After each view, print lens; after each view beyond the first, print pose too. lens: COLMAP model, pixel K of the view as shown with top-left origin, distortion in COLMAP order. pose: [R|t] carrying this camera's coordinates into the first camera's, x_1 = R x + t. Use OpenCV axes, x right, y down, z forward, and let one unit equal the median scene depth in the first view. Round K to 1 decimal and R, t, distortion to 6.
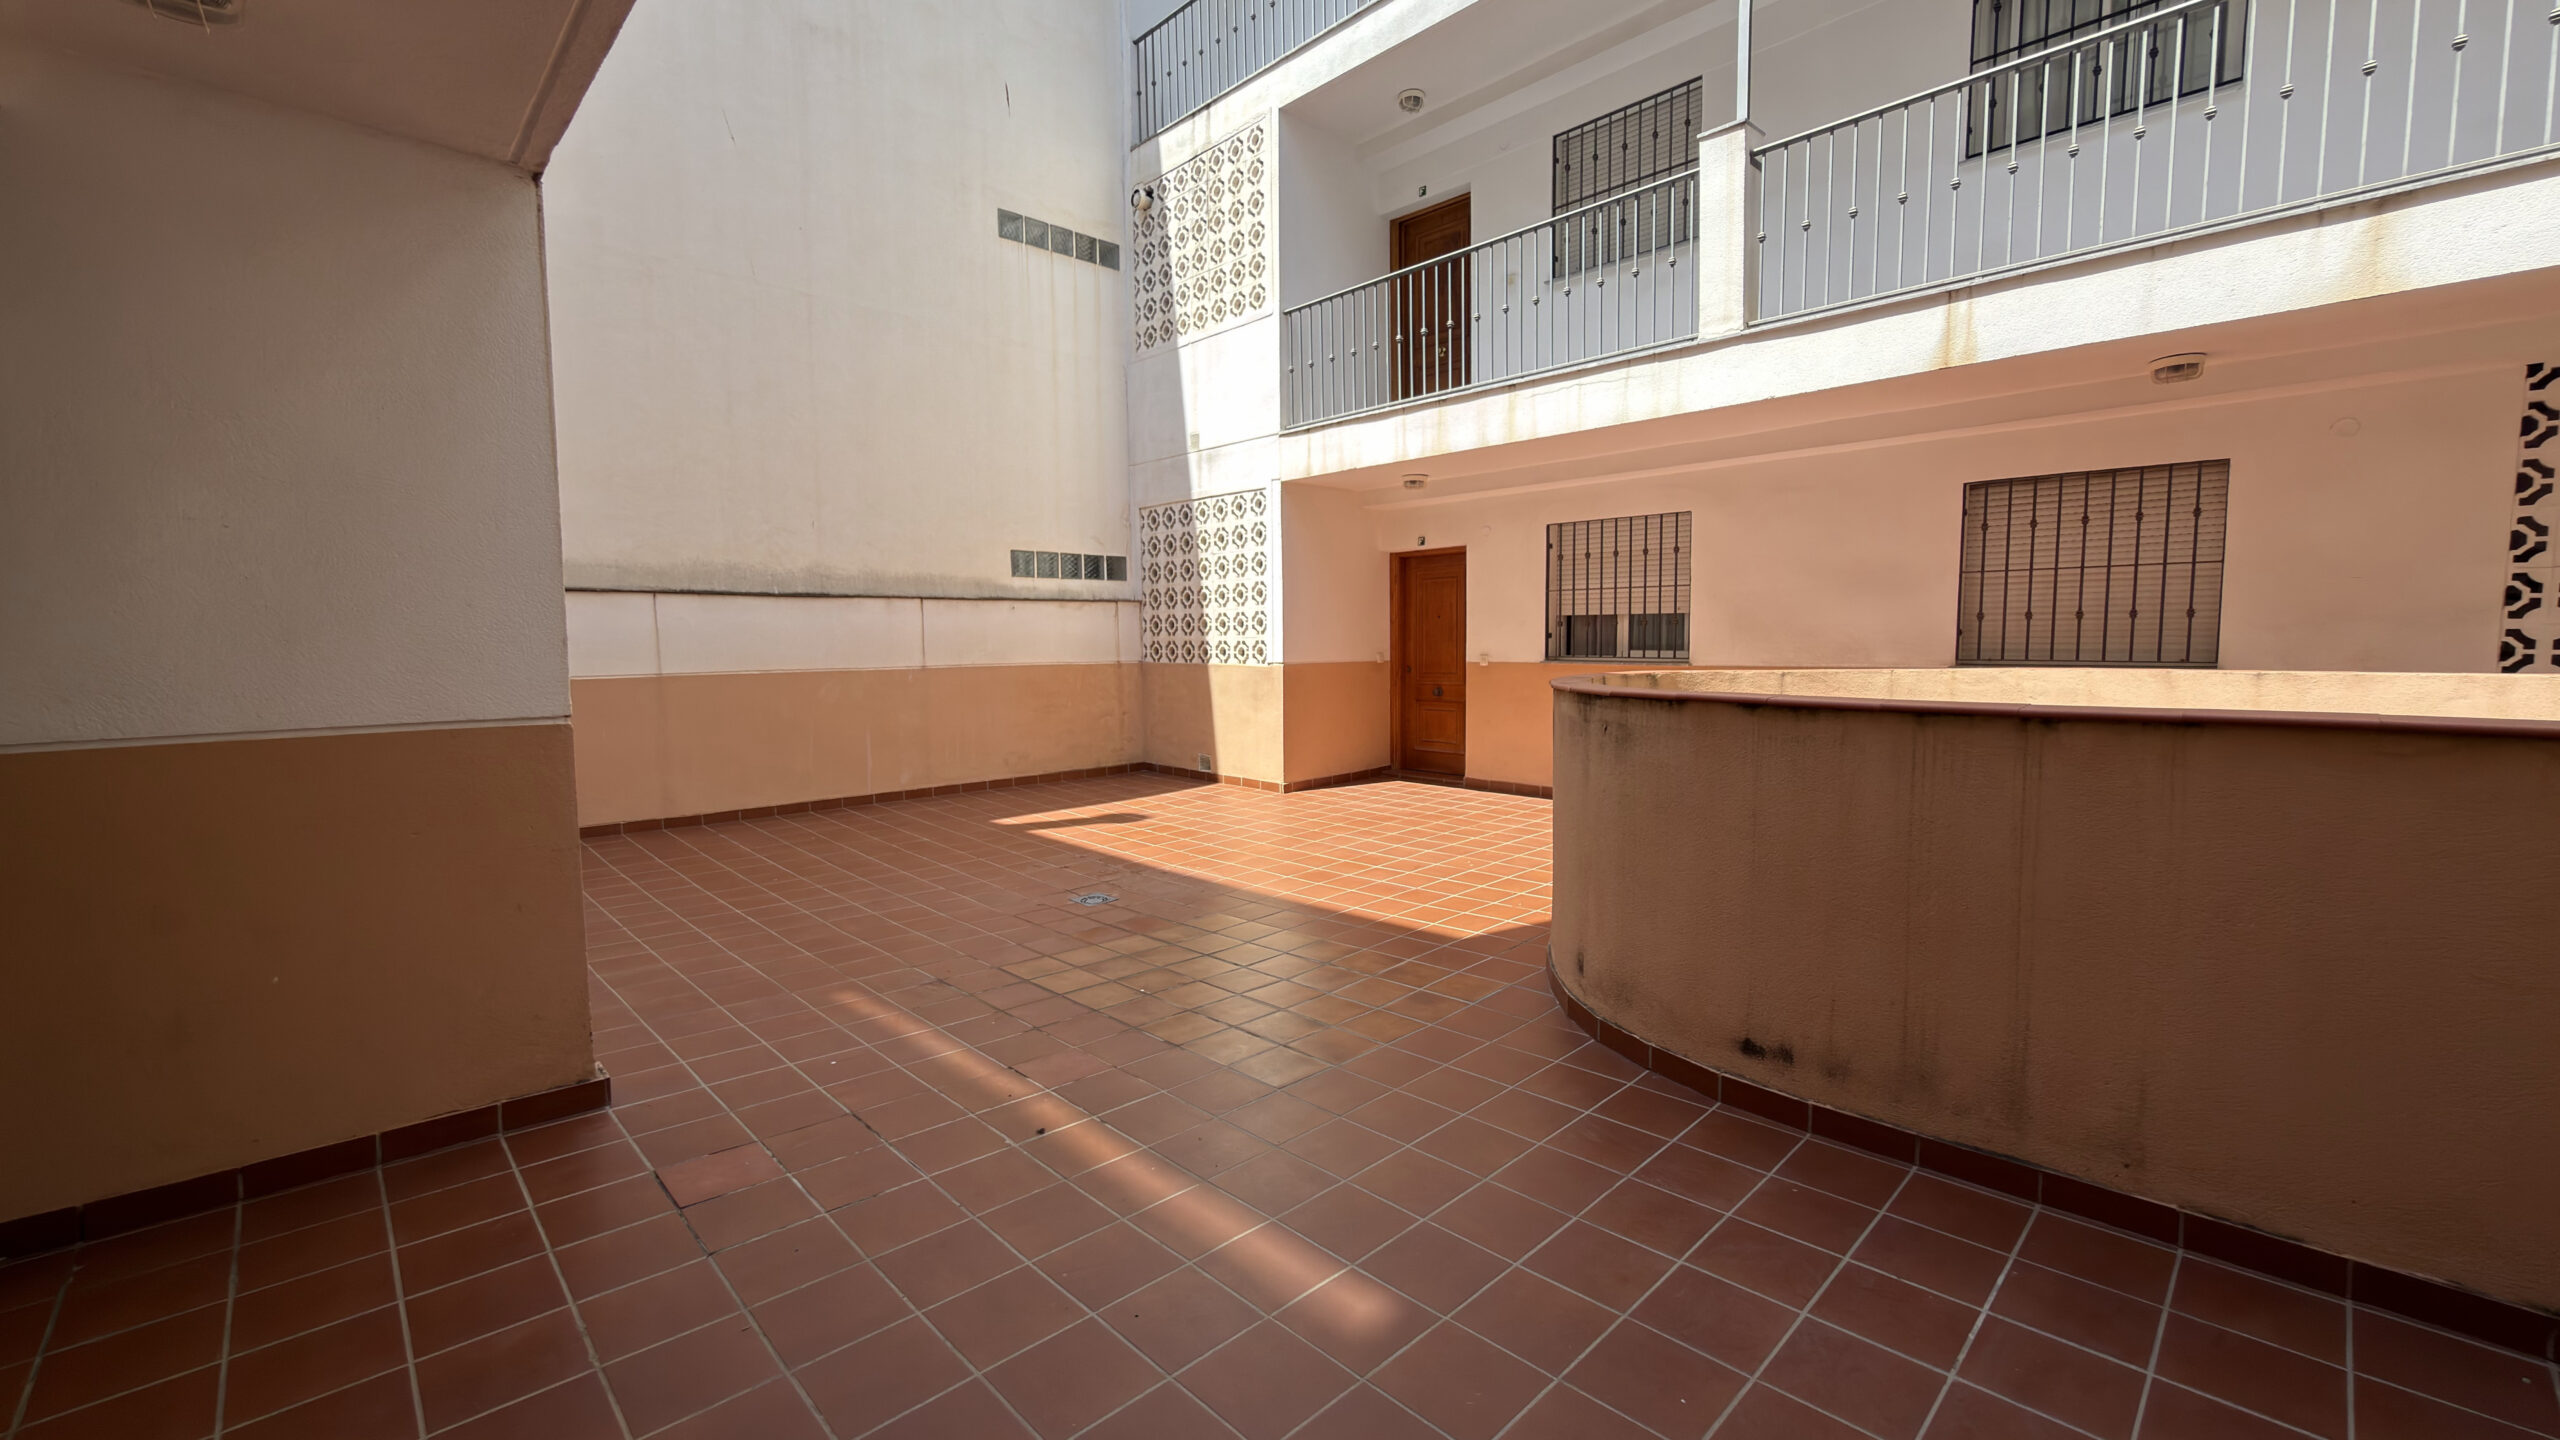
lens RADIAL K [[1020.7, 0, 1283.1], [0, 1020.7, 725.9], [0, 0, 1]] dist [-0.005193, 0.001757]
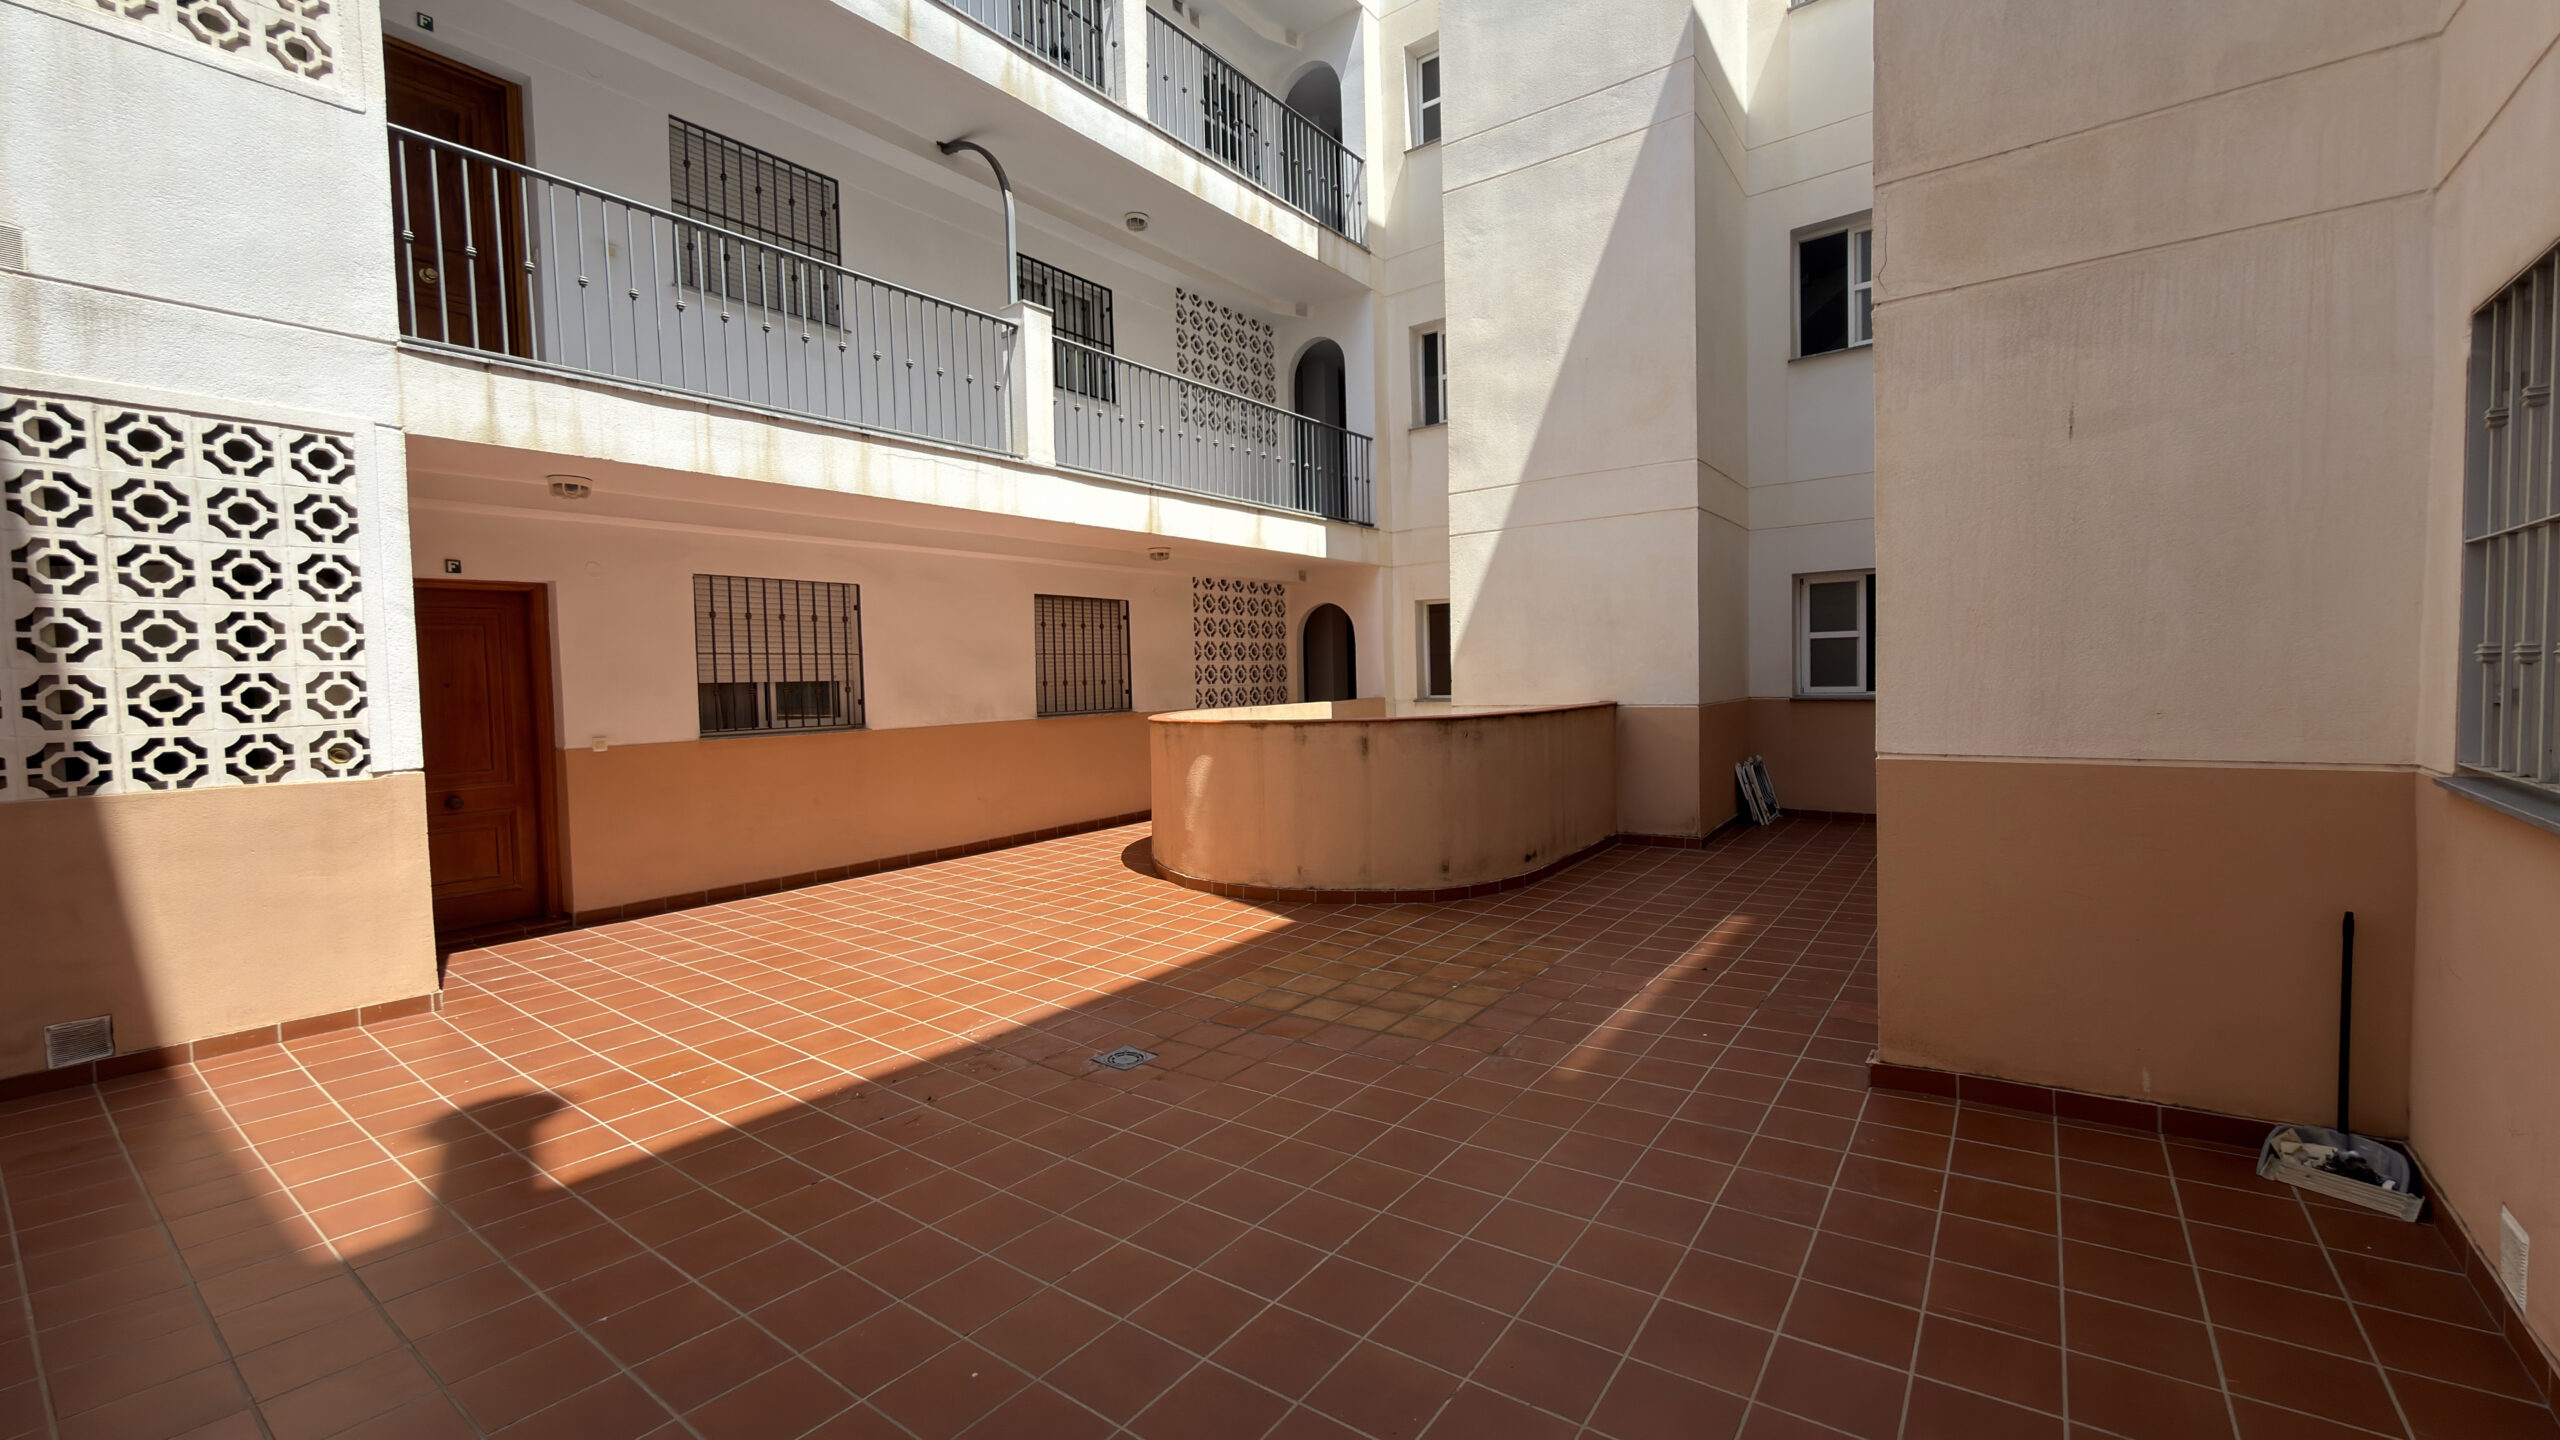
lens RADIAL K [[1020.7, 0, 1282.6], [0, 1020.7, 718.9], [0, 0, 1]] dist [-0.005193, 0.001757]
pose [[-0.162843, -0.029737, 0.986204, -0.707939], [0.111737, 0.992560, 0.048379, -0.074038], [-0.980305, 0.118073, -0.158309, 0.747445]]
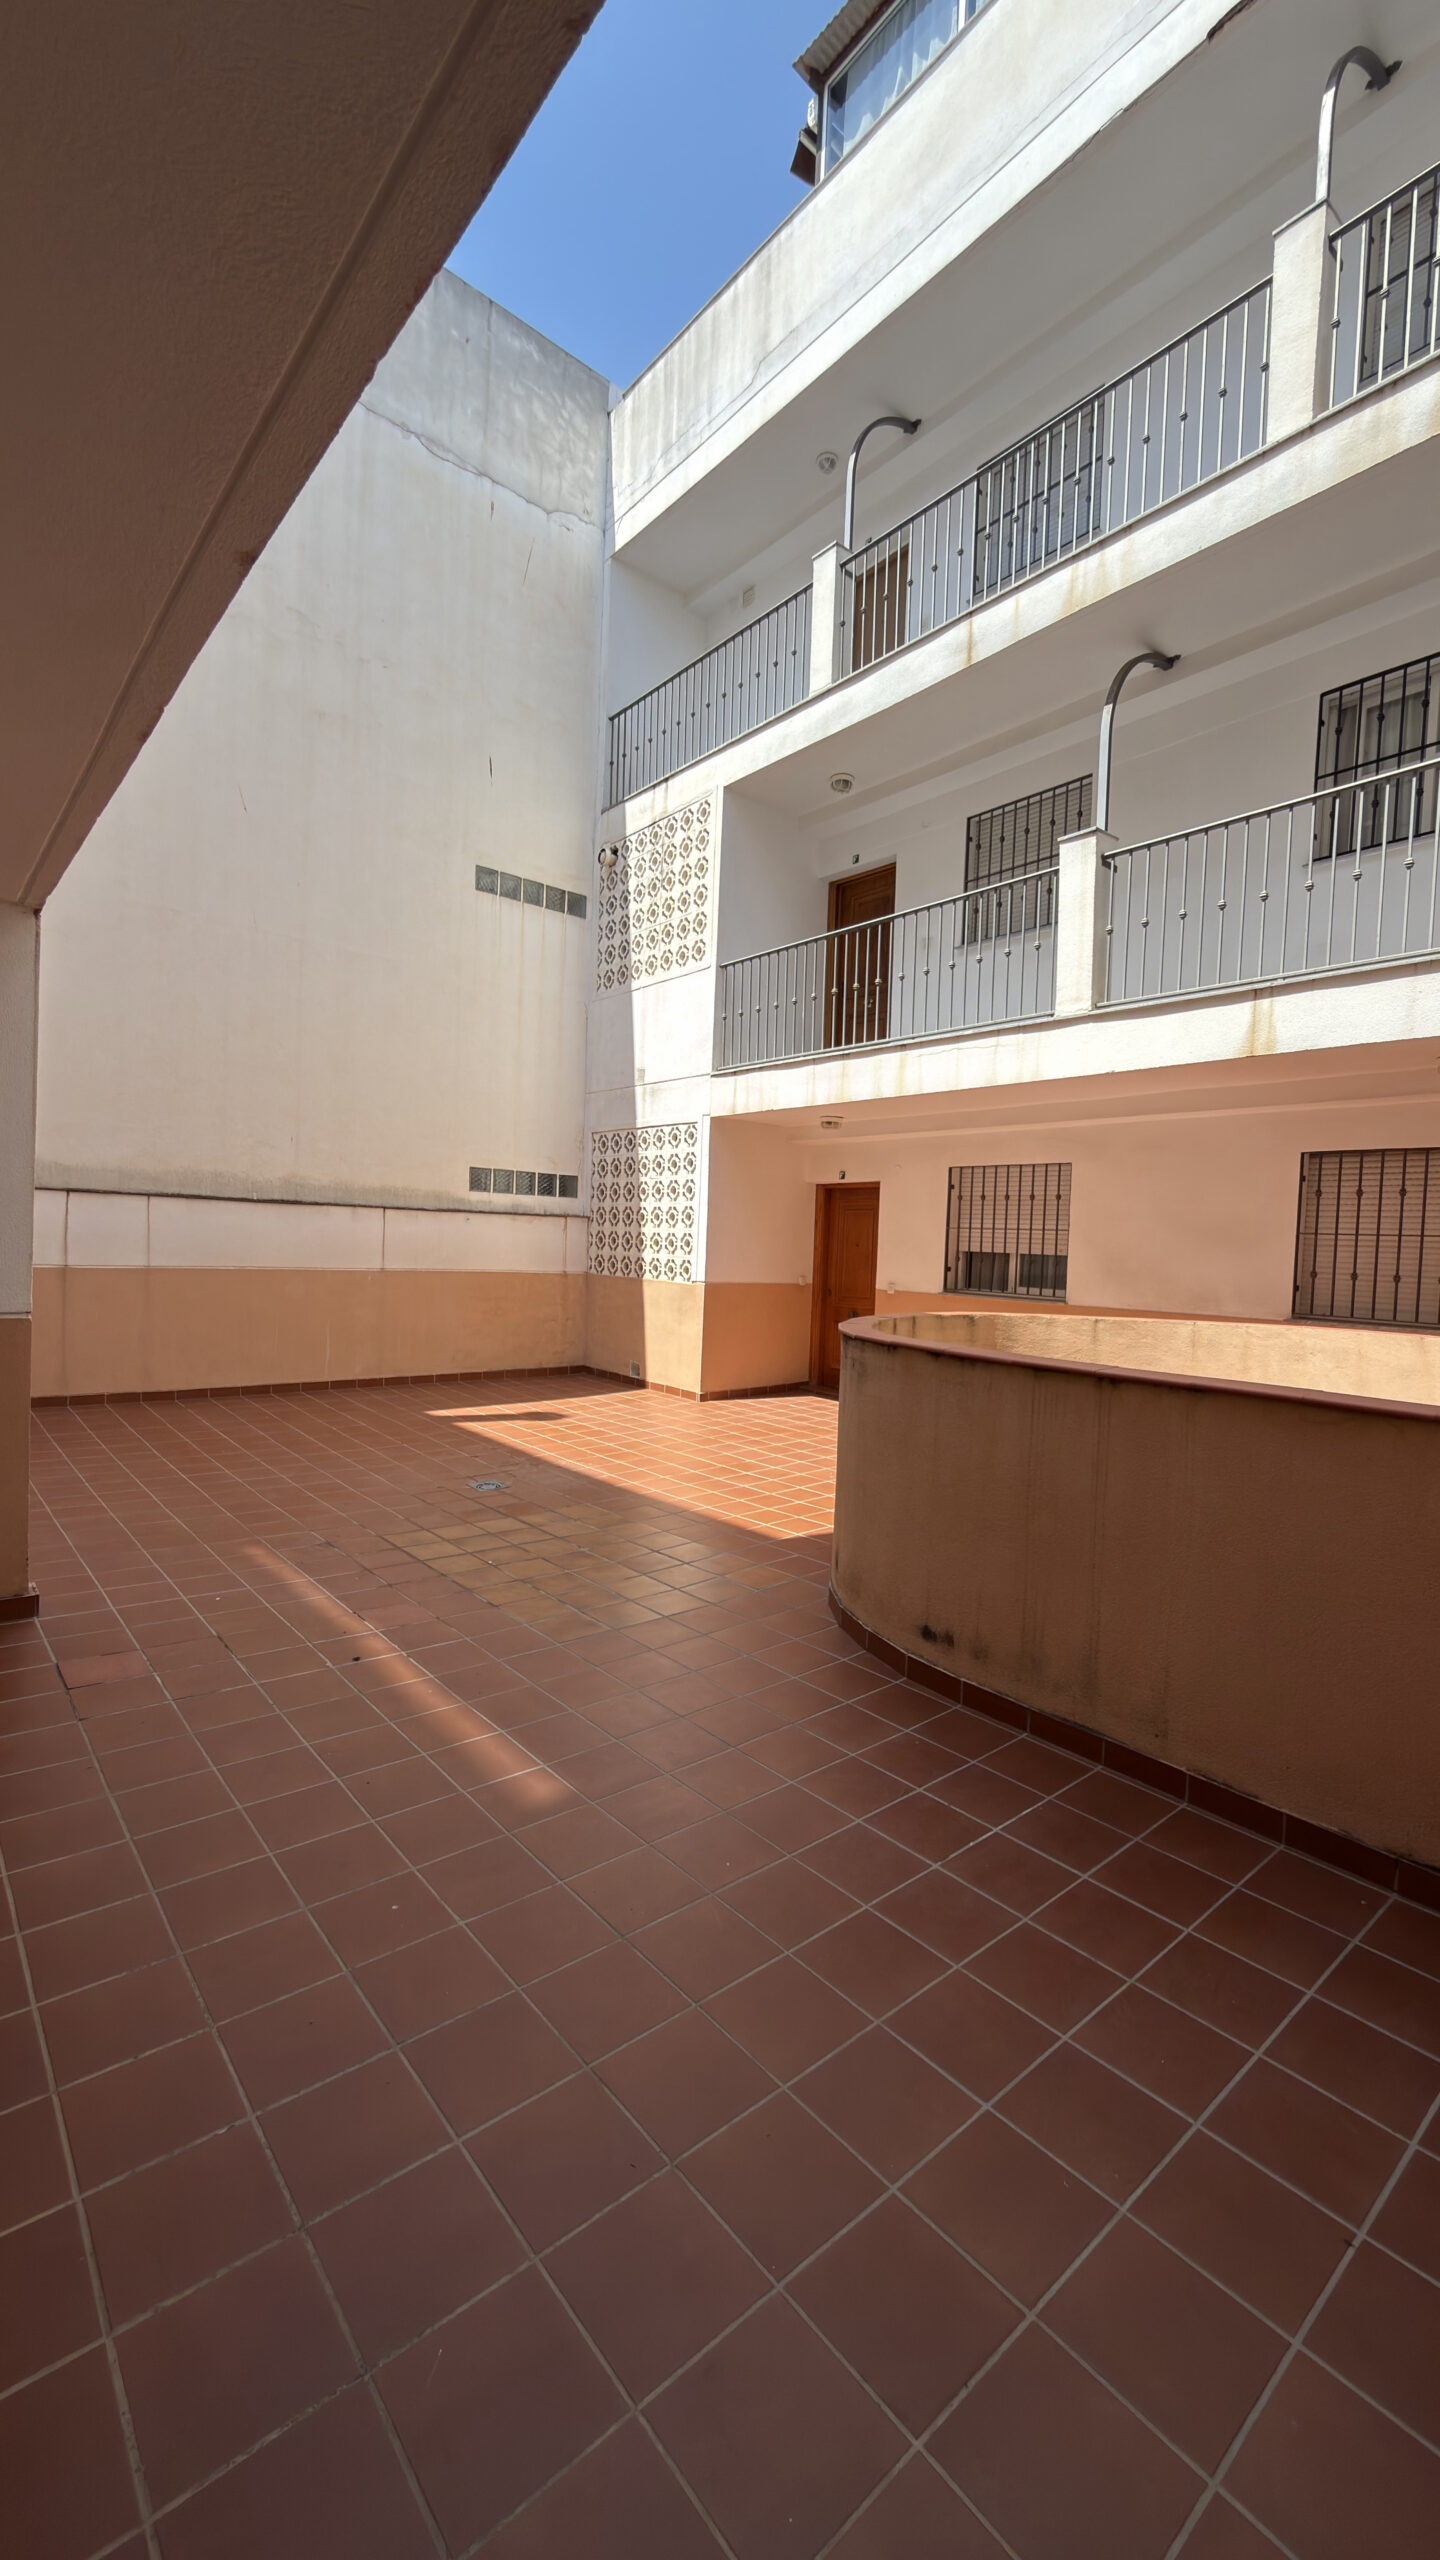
lens RADIAL K [[1020.7, 0, 725.7], [0, 1020.7, 1285.2], [0, 0, 1]] dist [-0.005193, 0.001757]
pose [[0.996731, 0.049882, -0.063561, 0.107352], [-0.052701, 0.997664, -0.043472, -0.013594], [0.061244, 0.046680, 0.997031, -0.099681]]
